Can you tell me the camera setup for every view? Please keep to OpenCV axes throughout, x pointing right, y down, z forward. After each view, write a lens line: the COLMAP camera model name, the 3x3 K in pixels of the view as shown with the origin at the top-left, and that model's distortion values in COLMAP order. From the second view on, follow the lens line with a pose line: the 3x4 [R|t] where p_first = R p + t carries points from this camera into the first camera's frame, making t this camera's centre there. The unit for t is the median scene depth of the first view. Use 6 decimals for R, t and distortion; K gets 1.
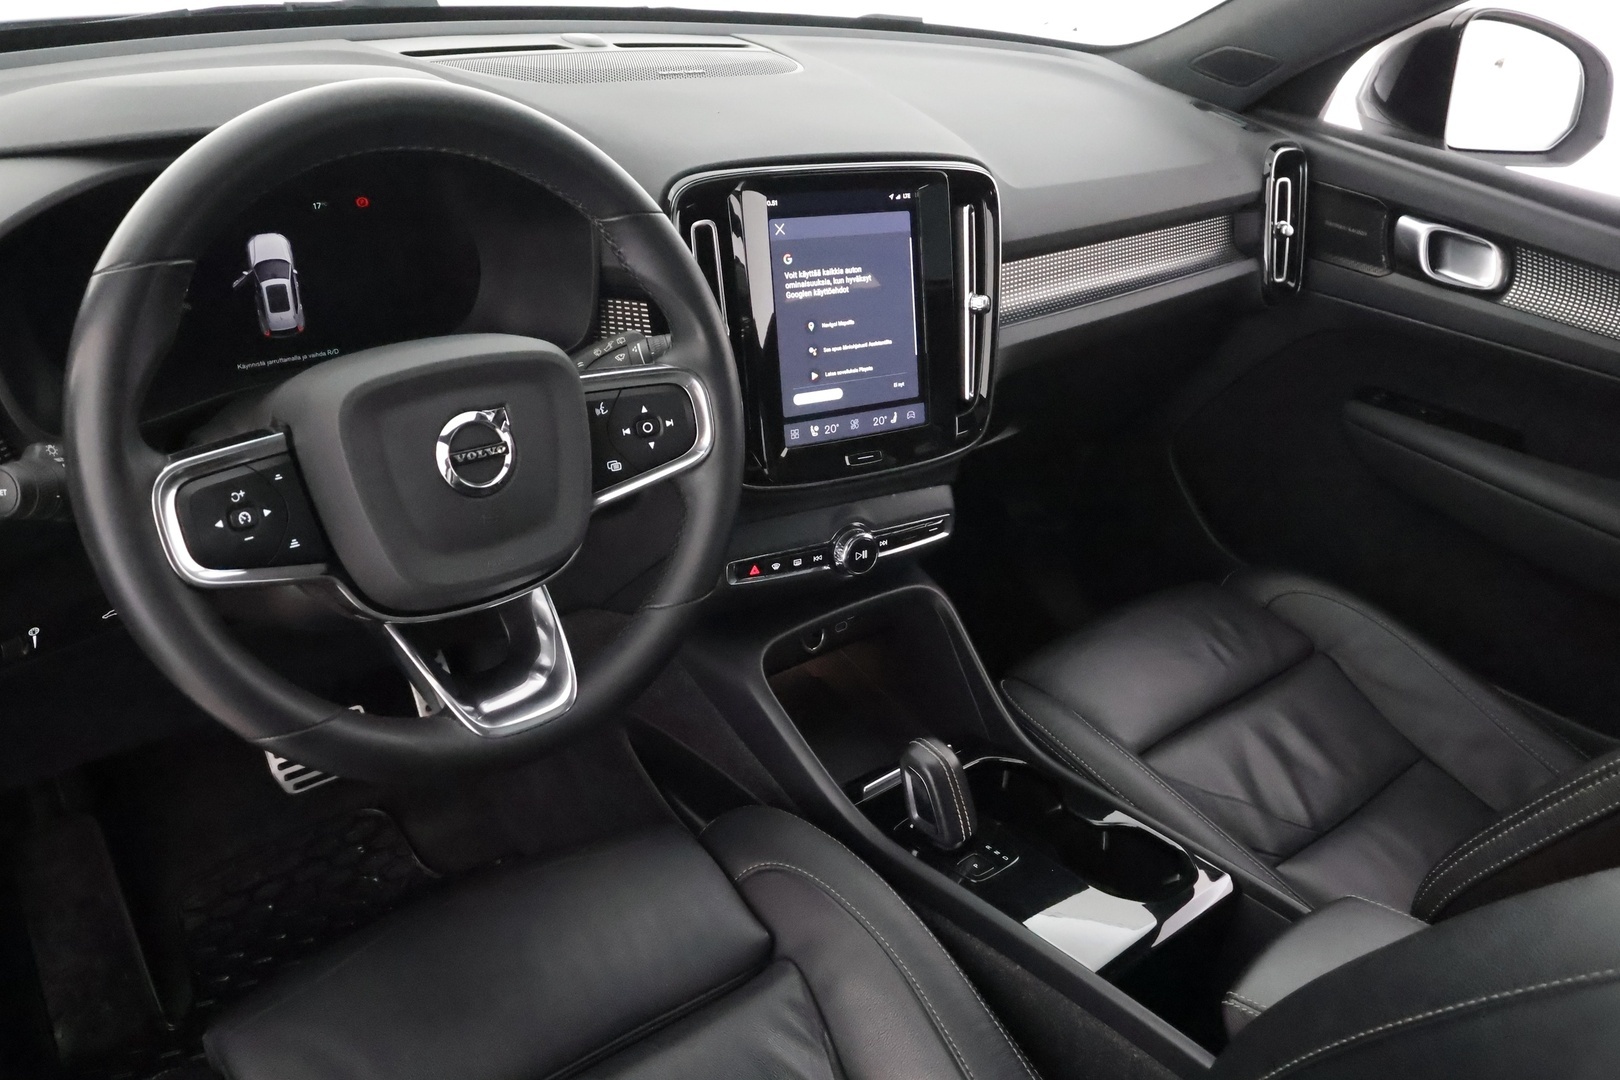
lens RADIAL K [[1278.7, 0, 810.0], [0, 1278.7, 540.0], [0, 0, 1]] dist [0.001904, -0.007360]
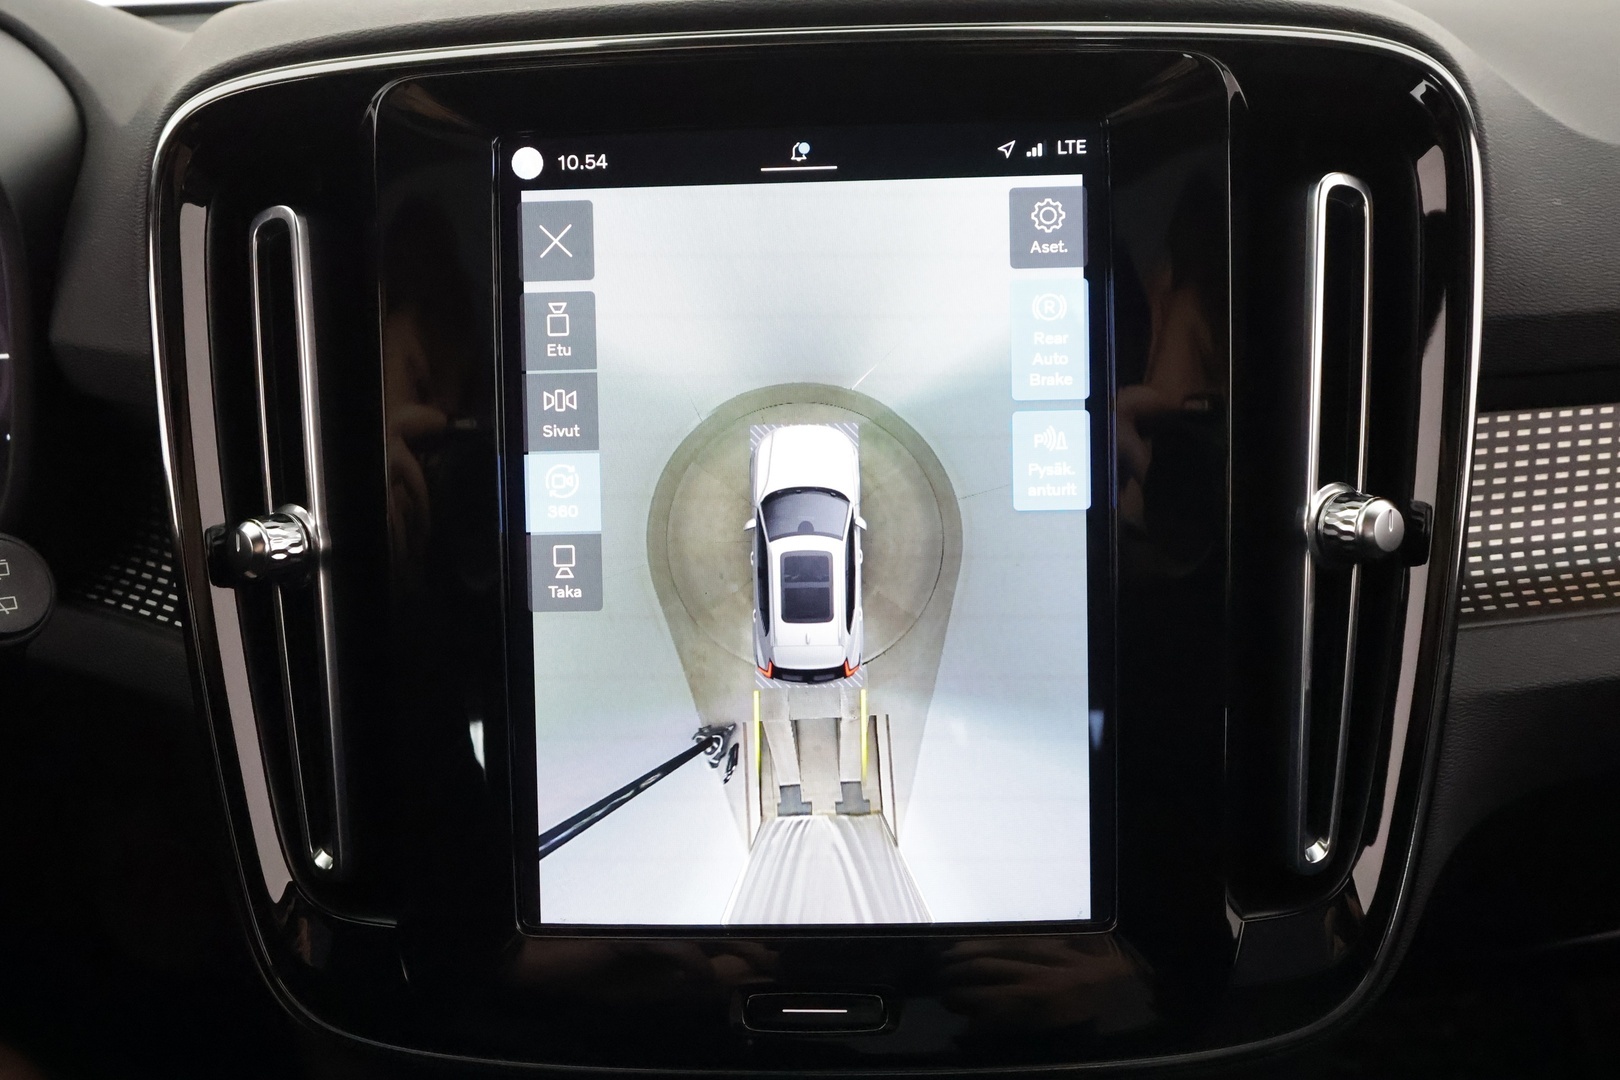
lens RADIAL K [[1278.7, 0, 810.0], [0, 1278.7, 540.0], [0, 0, 1]] dist [0.001904, -0.007360]
pose [[0.809861, 0.065759, -0.582924, 0.208122], [-0.168586, 0.977868, -0.123906, -0.135188], [0.561875, 0.198620, 0.803023, 0.756956]]
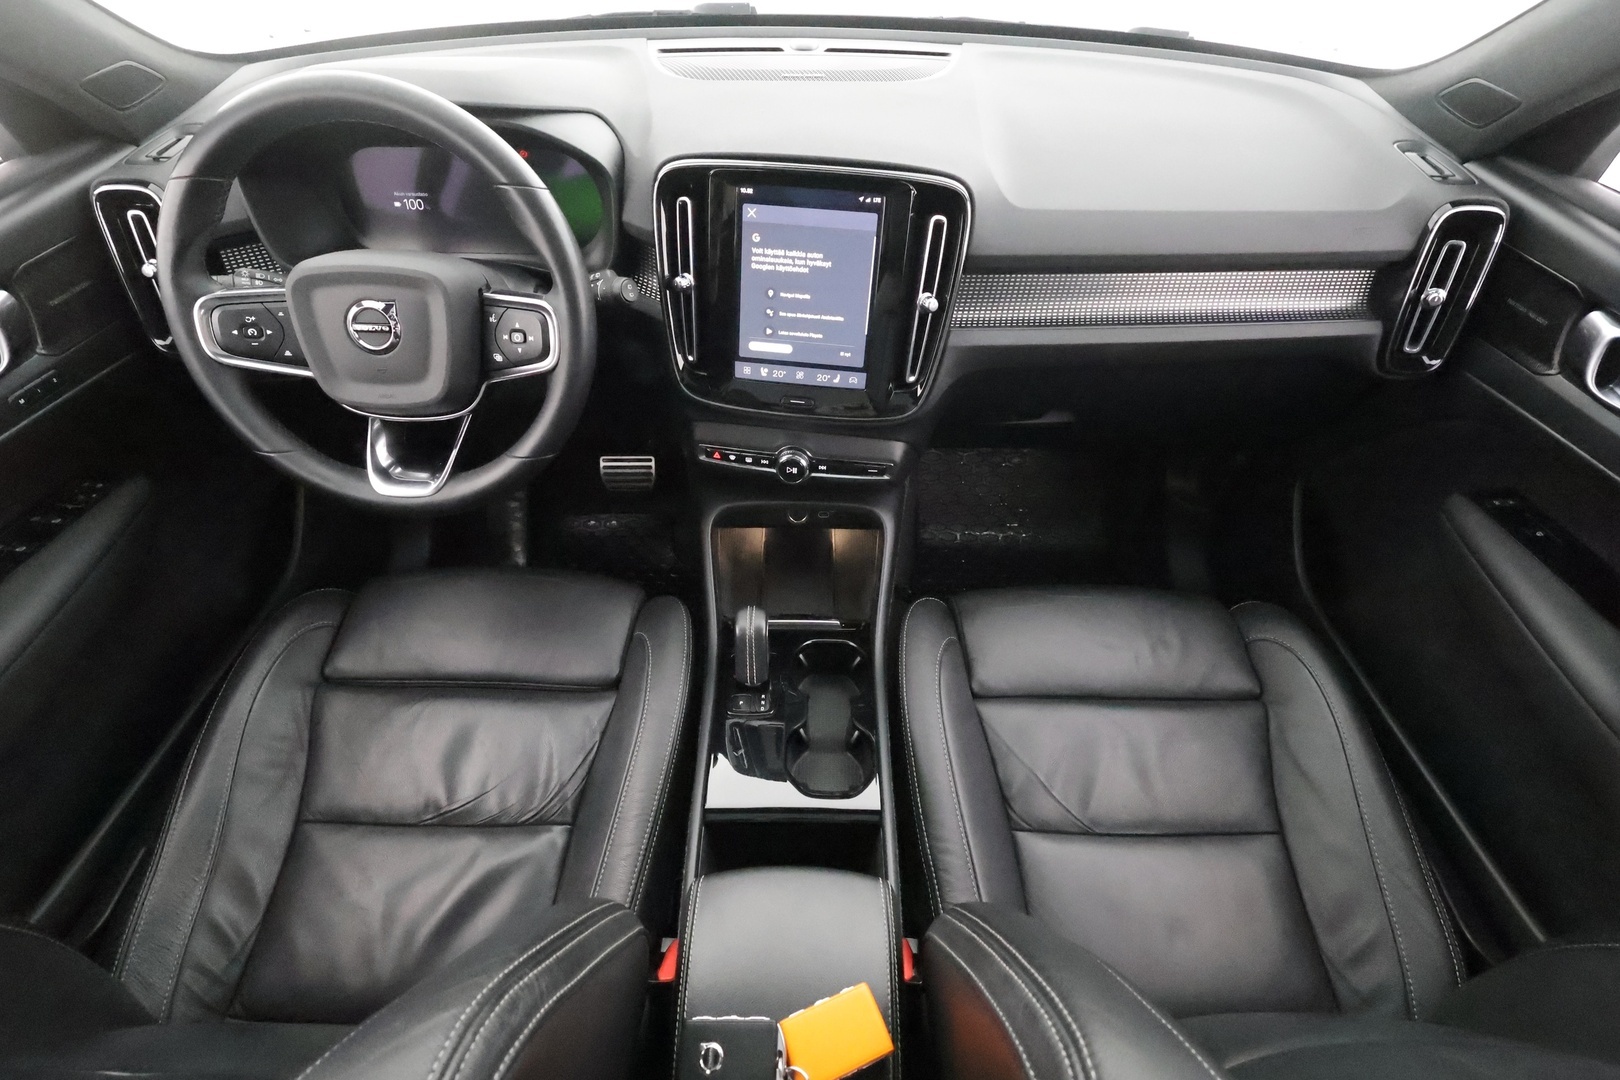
lens RADIAL K [[748.1, 0, 810.0], [0, 748.1, 540.0], [0, 0, 1]] dist [-0.000590, -0.000116]
pose [[0.755394, 0.387516, -0.528405, 0.530786], [-0.261119, 0.917616, 0.299663, -0.172416], [0.600997, -0.088387, 0.794349, 0.380442]]
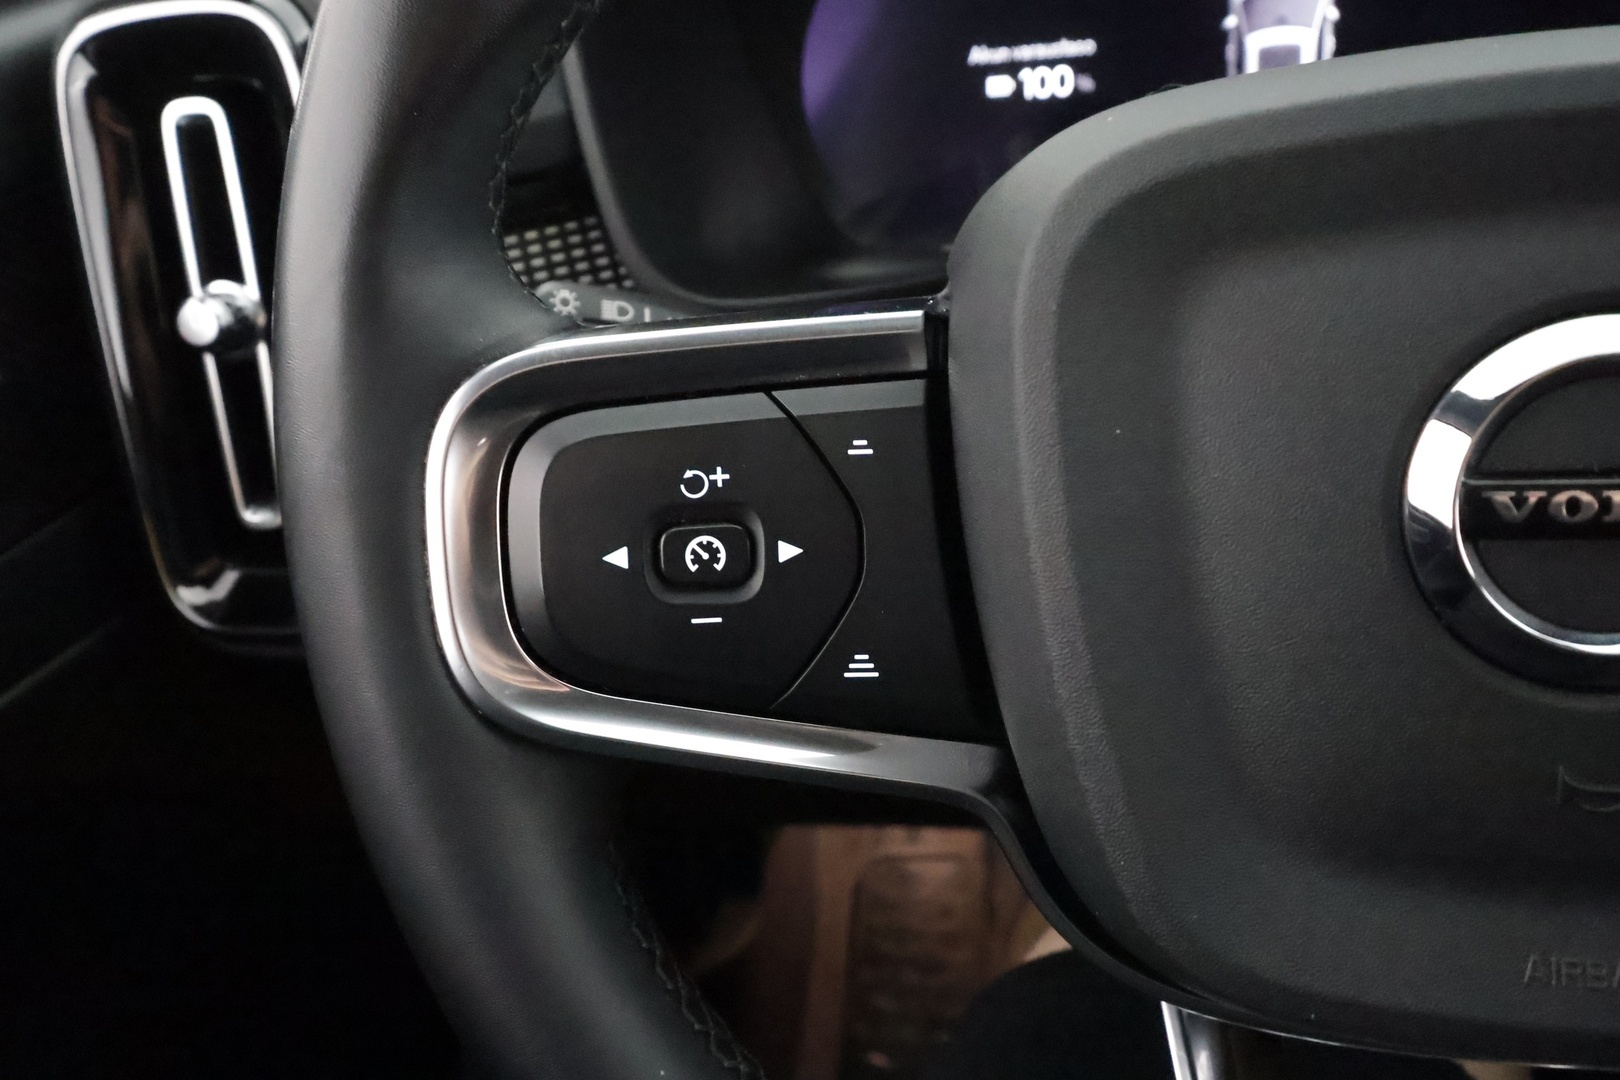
lens RADIAL K [[1278.7, 0, 810.0], [0, 1278.7, 540.0], [0, 0, 1]] dist [0.001904, -0.007360]
pose [[0.612402, 0.222895, -0.758473, -0.118853], [-0.211596, 0.970639, 0.114400, -0.039130], [0.761702, 0.090431, 0.641585, 0.515406]]
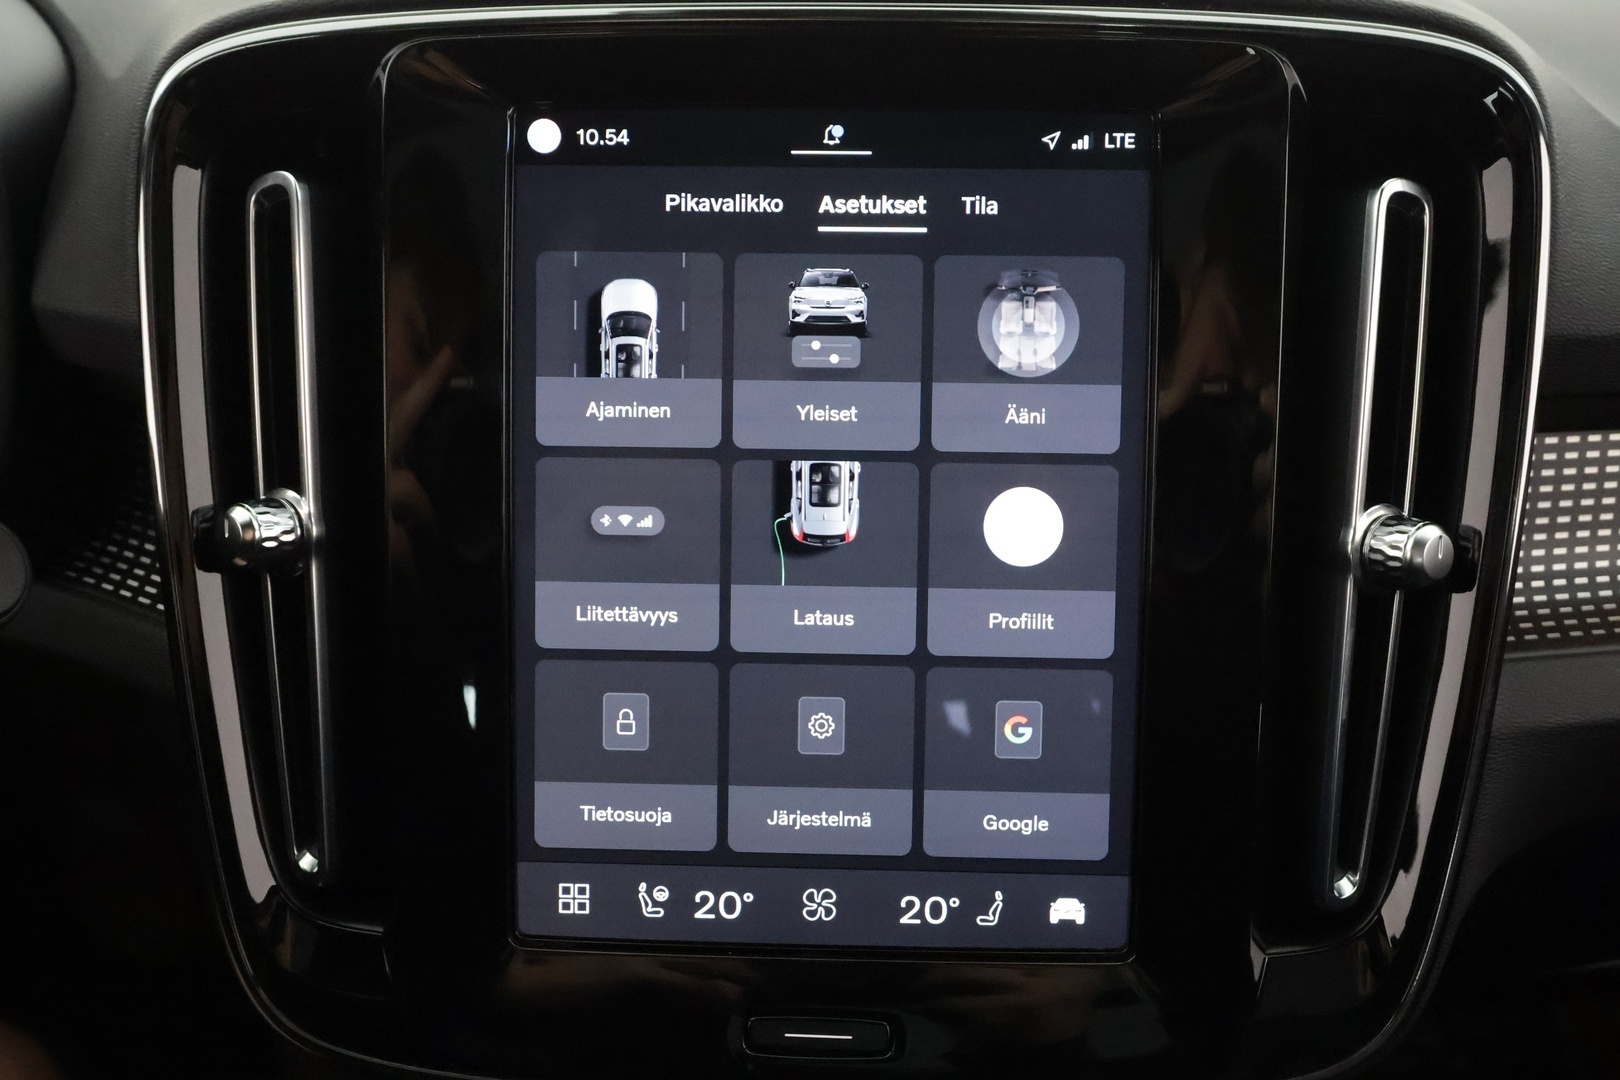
lens RADIAL K [[1278.7, 0, 810.0], [0, 1278.7, 540.0], [0, 0, 1]] dist [0.001904, -0.007360]
pose [[0.813548, 0.104524, -0.572026, 0.193026], [-0.200299, 0.973883, -0.106916, -0.141974], [0.545912, 0.201558, 0.813237, 0.762808]]
